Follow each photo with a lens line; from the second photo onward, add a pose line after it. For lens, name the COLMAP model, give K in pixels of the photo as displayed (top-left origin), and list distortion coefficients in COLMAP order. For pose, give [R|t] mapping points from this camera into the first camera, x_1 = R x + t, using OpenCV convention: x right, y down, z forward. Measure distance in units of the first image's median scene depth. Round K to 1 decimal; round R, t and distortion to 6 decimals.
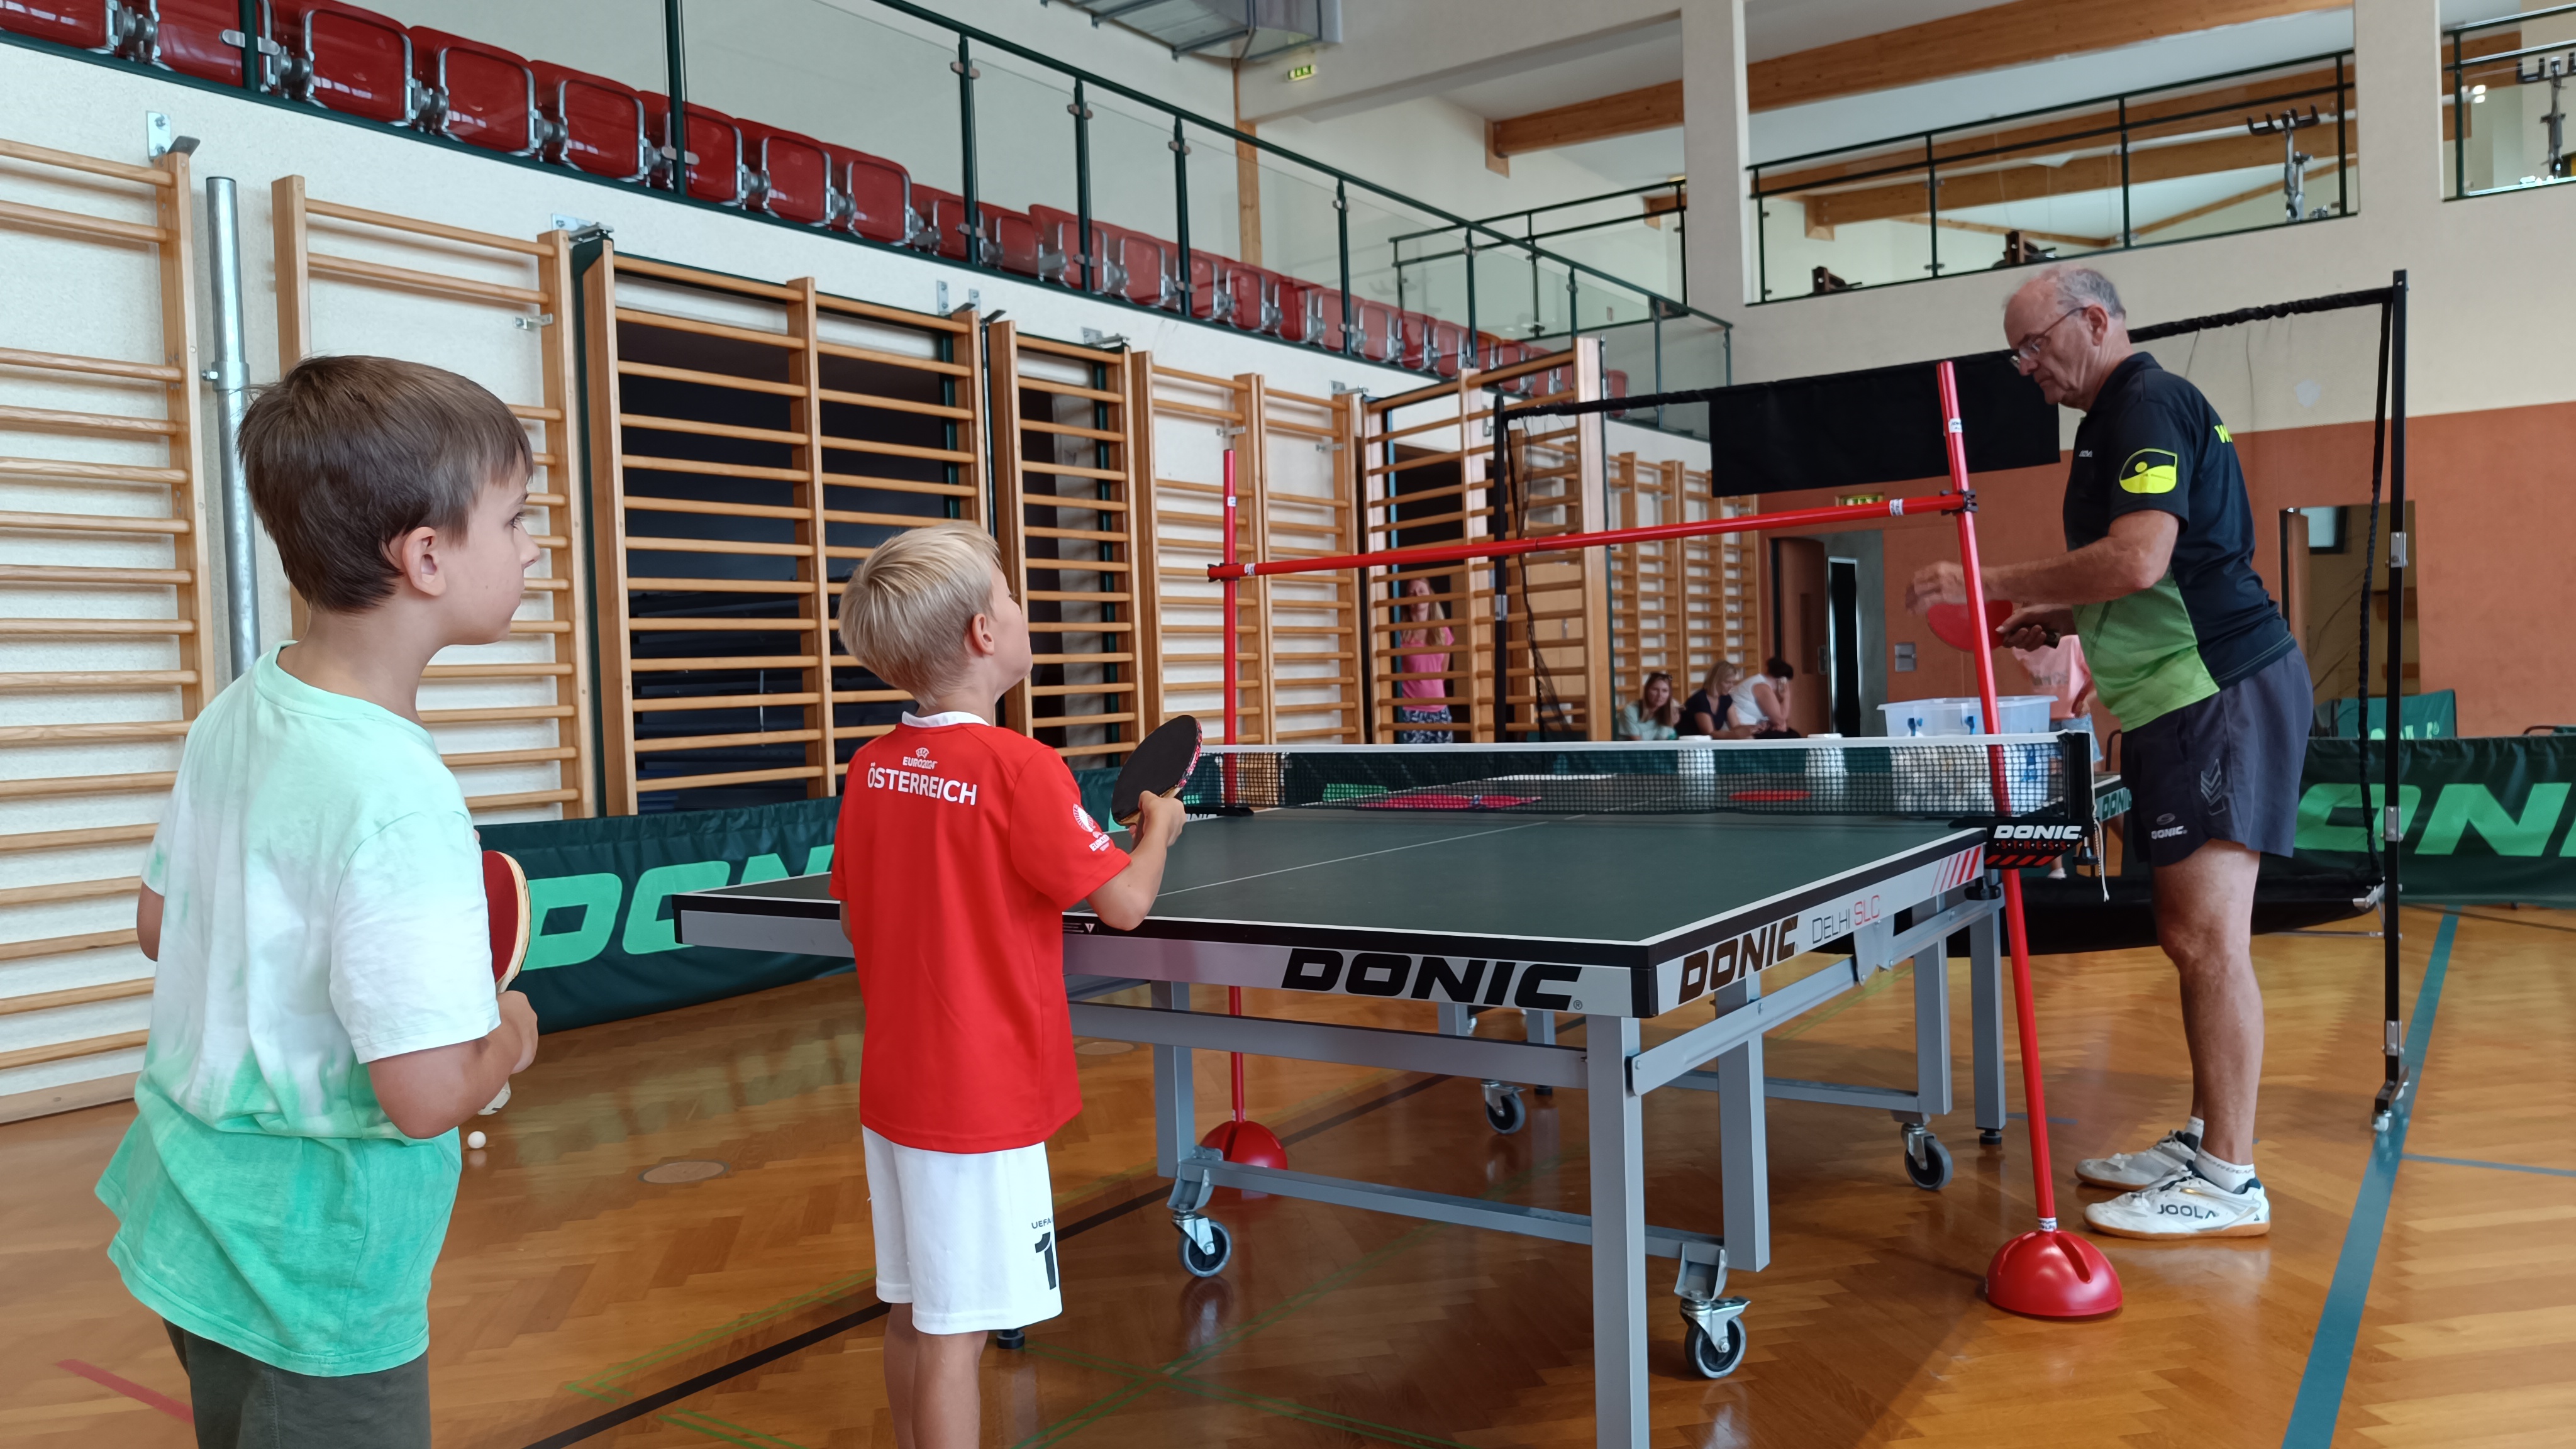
lens RADIAL K [[1787.5, 0, 1271.4], [0, 1787.5, 731.3], [0, 0, 1]] dist [0.014007, -0.019099]
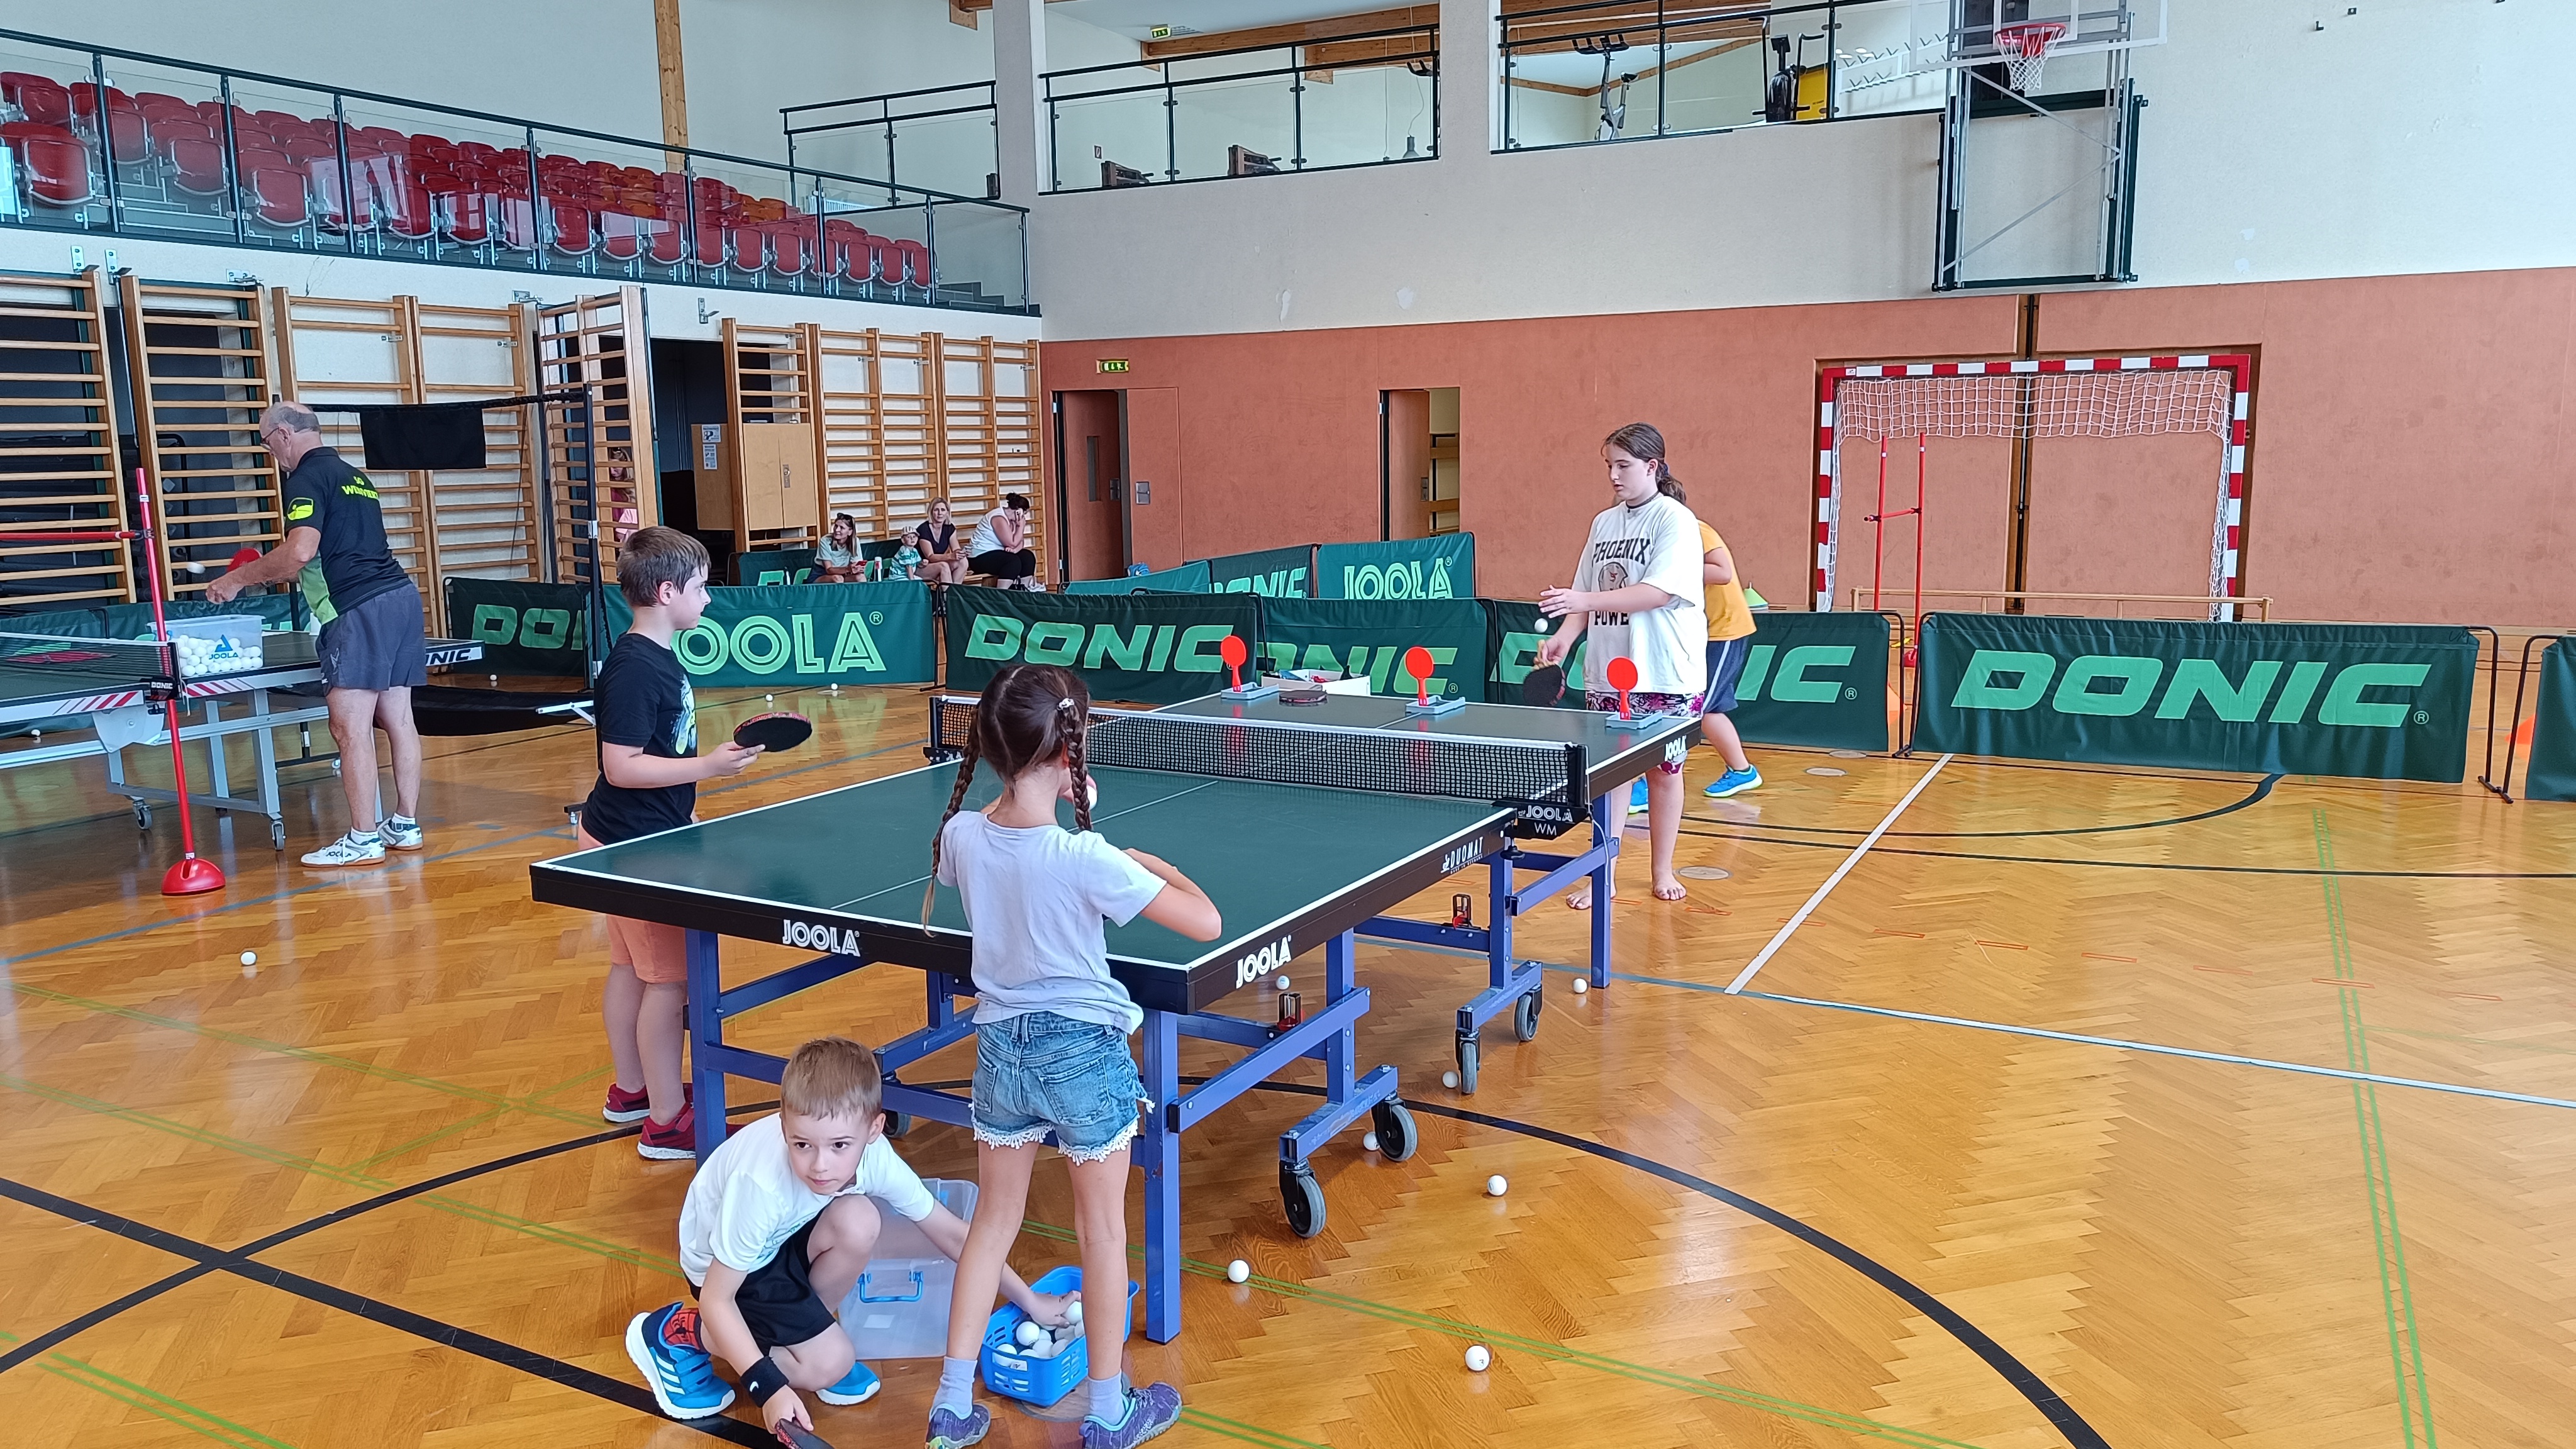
lens RADIAL K [[1787.5, 0, 1274.8], [0, 1787.5, 721.1], [0, 0, 1]] dist [0.014007, -0.019099]
pose [[0.993412, 0.003516, 0.114548, 0.729323], [-0.017723, 0.992218, 0.123241, -0.093378], [-0.113223, -0.124459, 0.985744, -0.647611]]
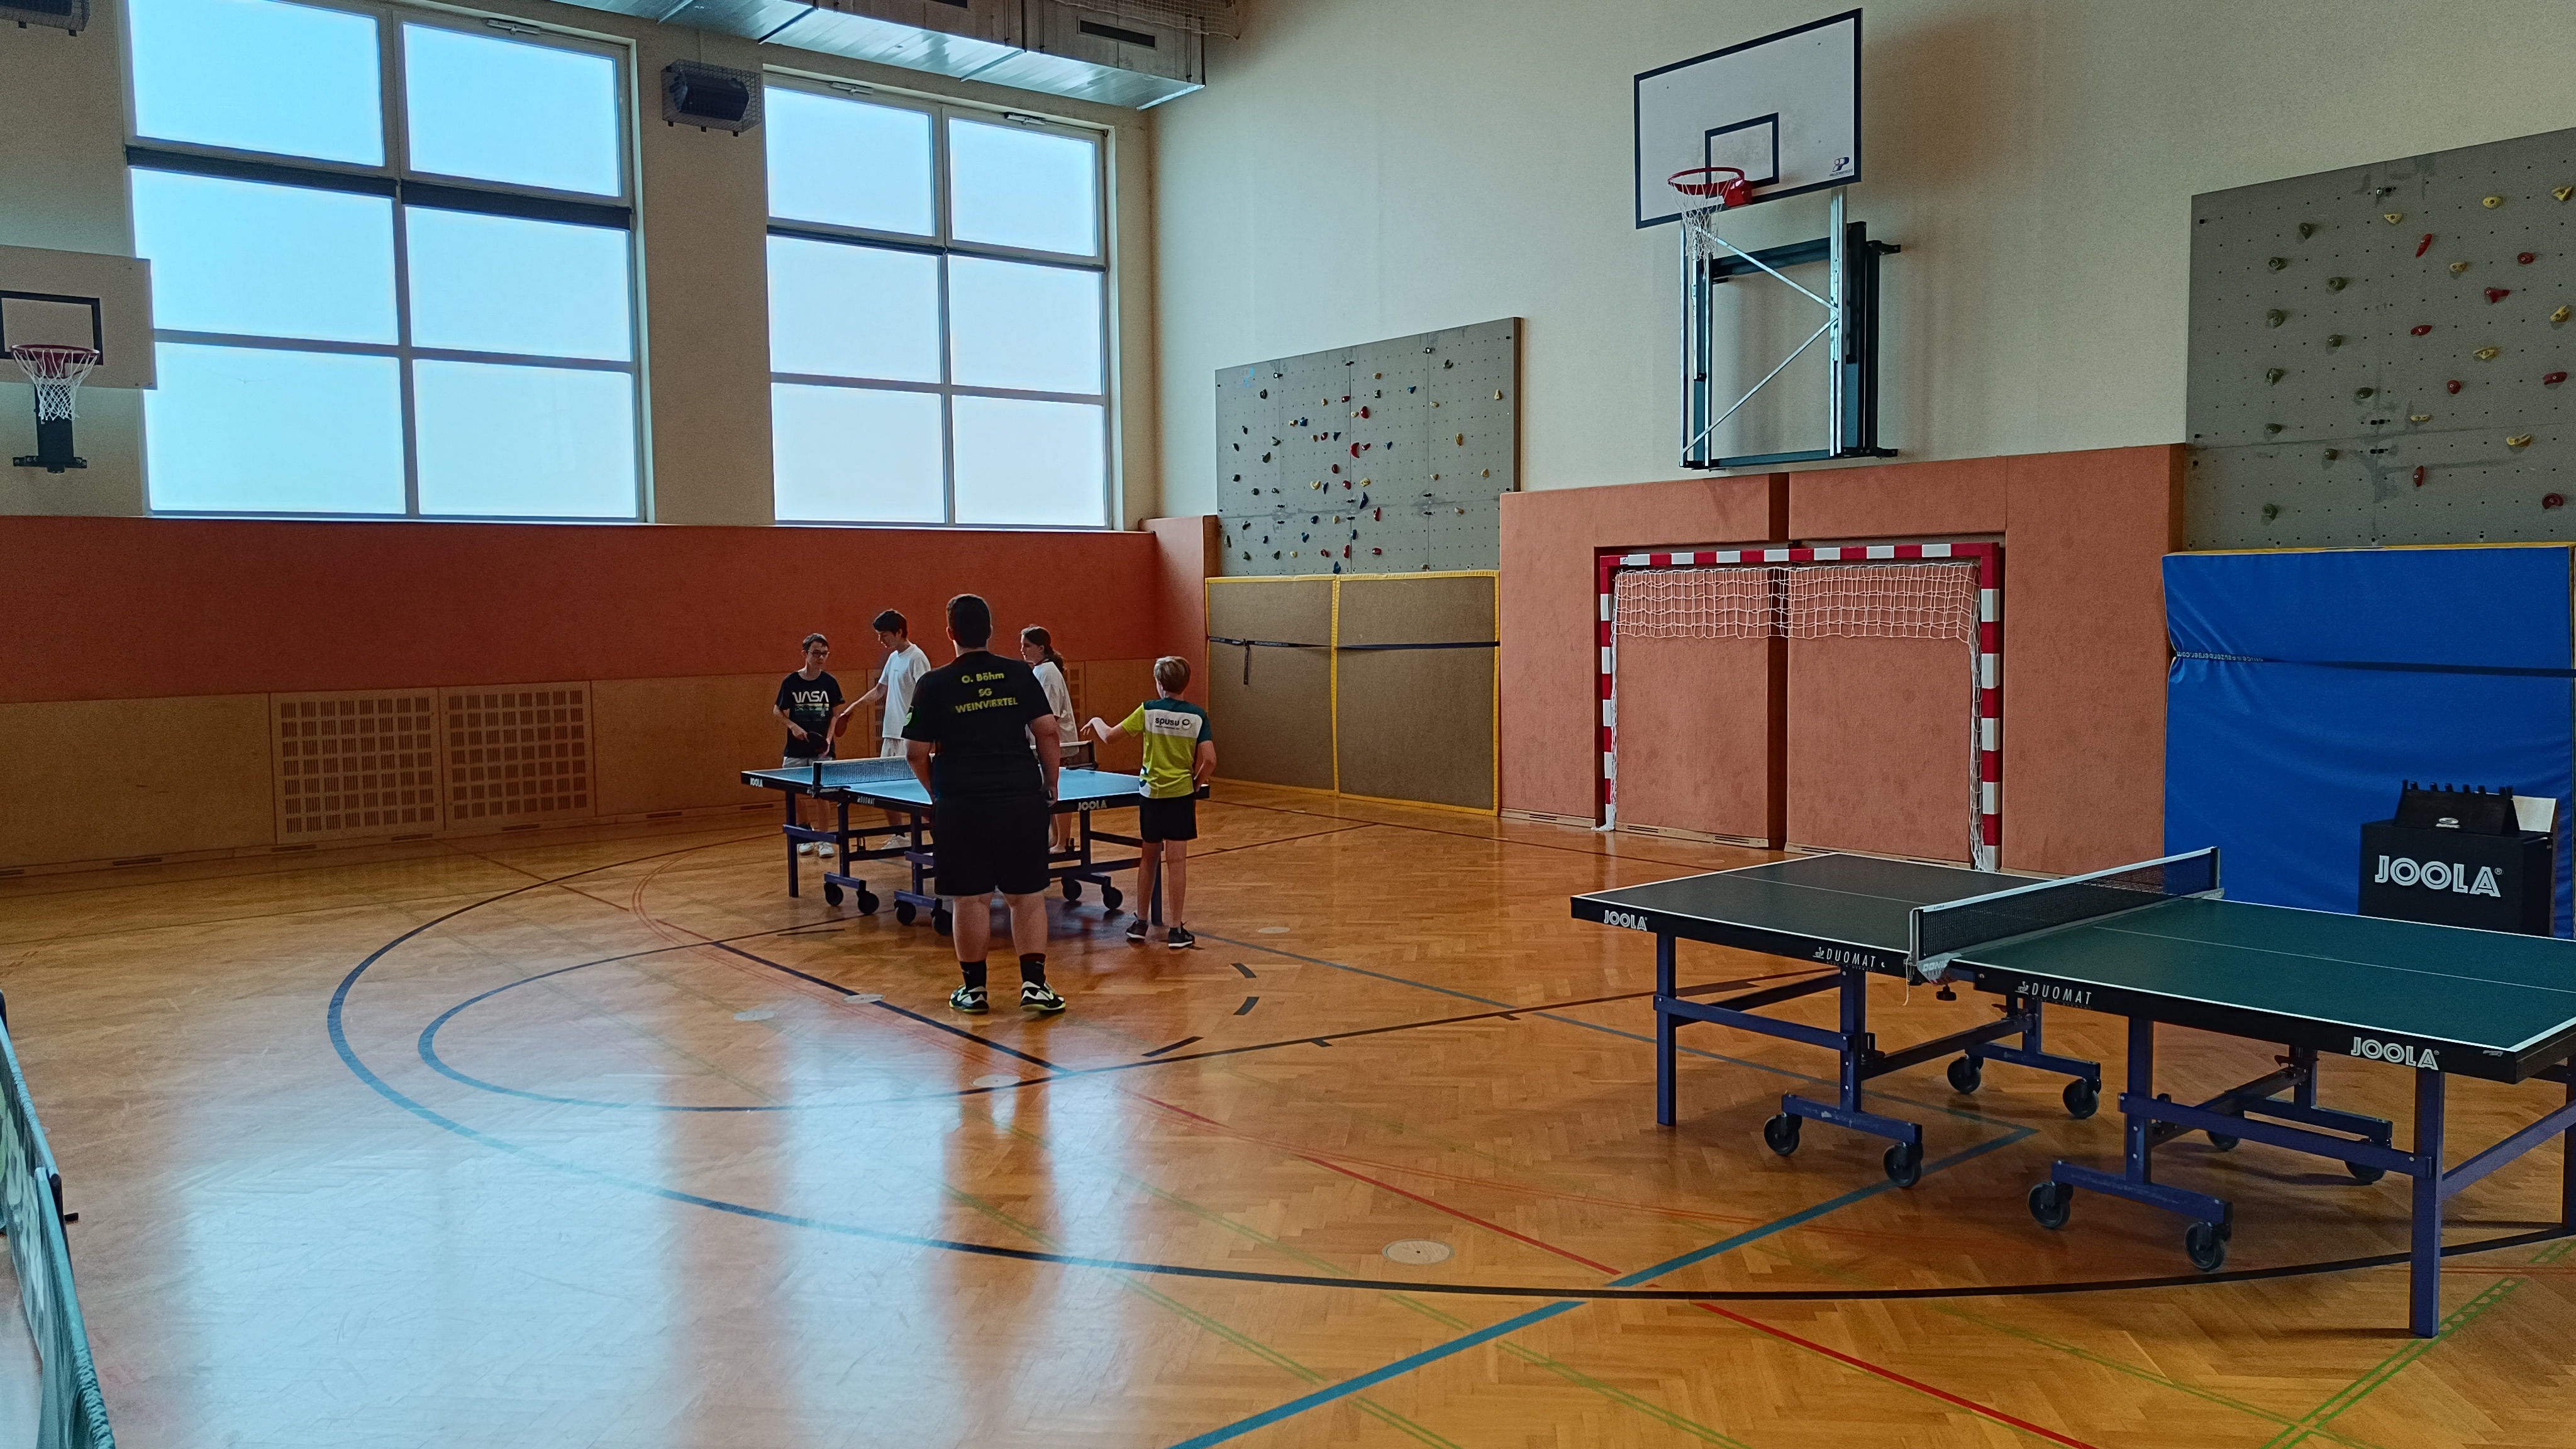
lens RADIAL K [[1787.5, 0, 1291.9], [0, 1787.5, 720.1], [0, 0, 1]] dist [0.014007, -0.019099]
pose [[0.965559, 0.043007, -0.256606, 1.967206], [-0.031205, 0.998267, 0.049894, -0.181155], [0.258307, -0.040168, 0.965227, -0.475084]]
